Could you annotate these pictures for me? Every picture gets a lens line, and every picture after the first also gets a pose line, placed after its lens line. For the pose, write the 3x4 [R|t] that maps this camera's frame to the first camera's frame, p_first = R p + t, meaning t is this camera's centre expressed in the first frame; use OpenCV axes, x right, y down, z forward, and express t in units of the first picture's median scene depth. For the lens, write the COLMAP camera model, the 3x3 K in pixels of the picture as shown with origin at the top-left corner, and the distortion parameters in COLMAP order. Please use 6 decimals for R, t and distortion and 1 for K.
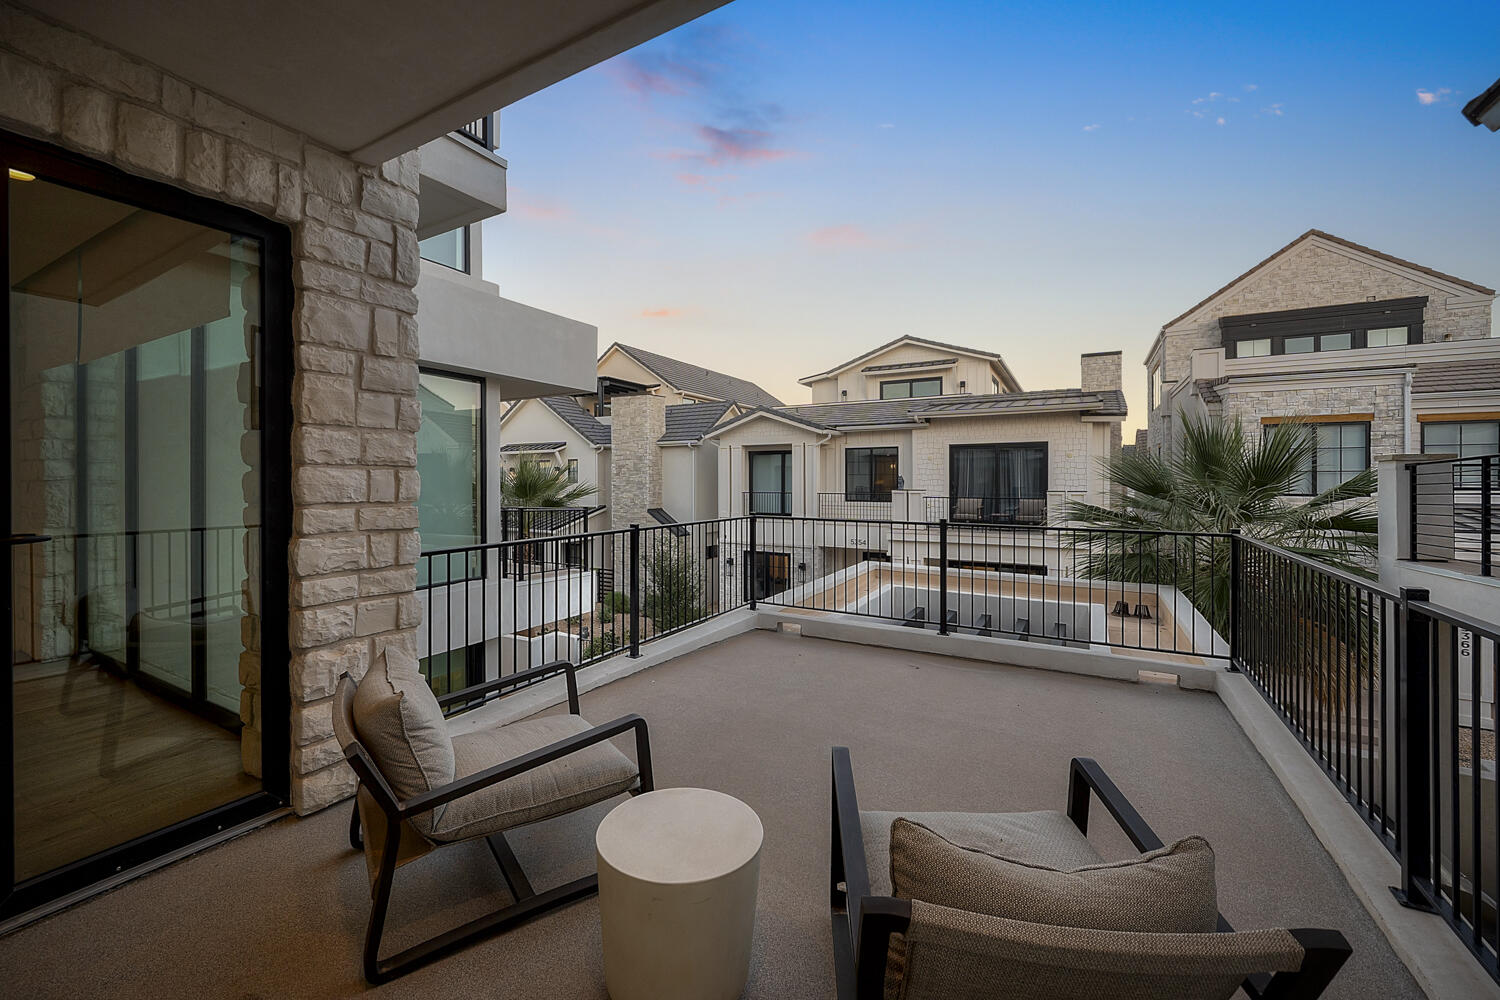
lens RADIAL K [[598.8, 0, 737.4], [0, 598.8, 476.0], [0, 0, 1]] dist [0.000026, -0.000155]
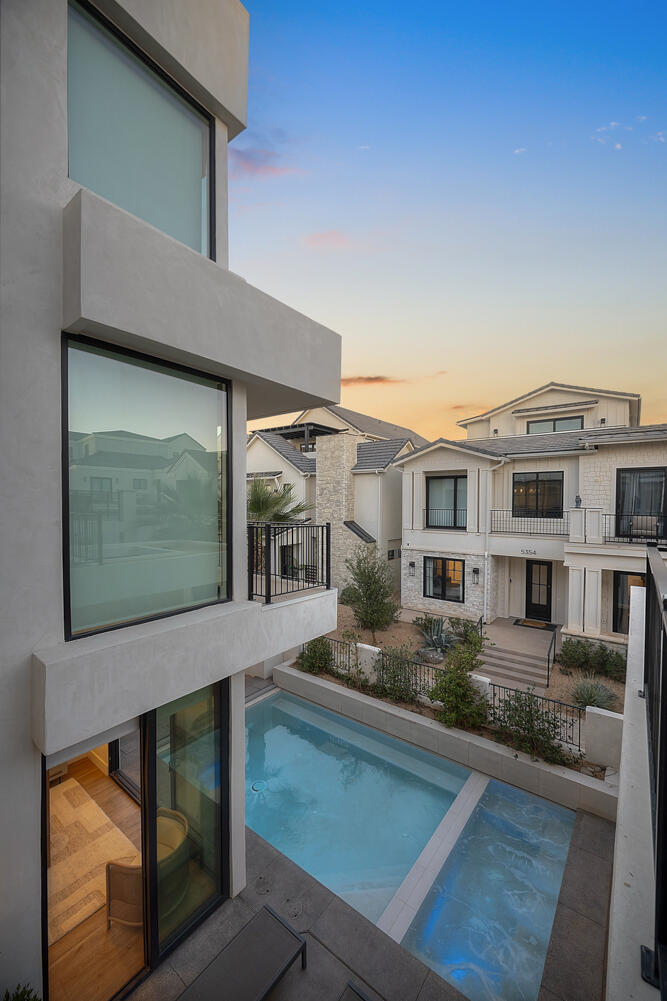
lens RADIAL K [[398.7, 0, 328.7], [0, 398.7, 503.6], [0, 0, 1]] dist [-0.002544, 0.000001]
pose [[0.989918, 0.005382, -0.141537, -0.059000], [-0.003395, 0.999892, 0.014277, 0.004038], [0.141598, -0.013653, 0.989830, 0.131171]]
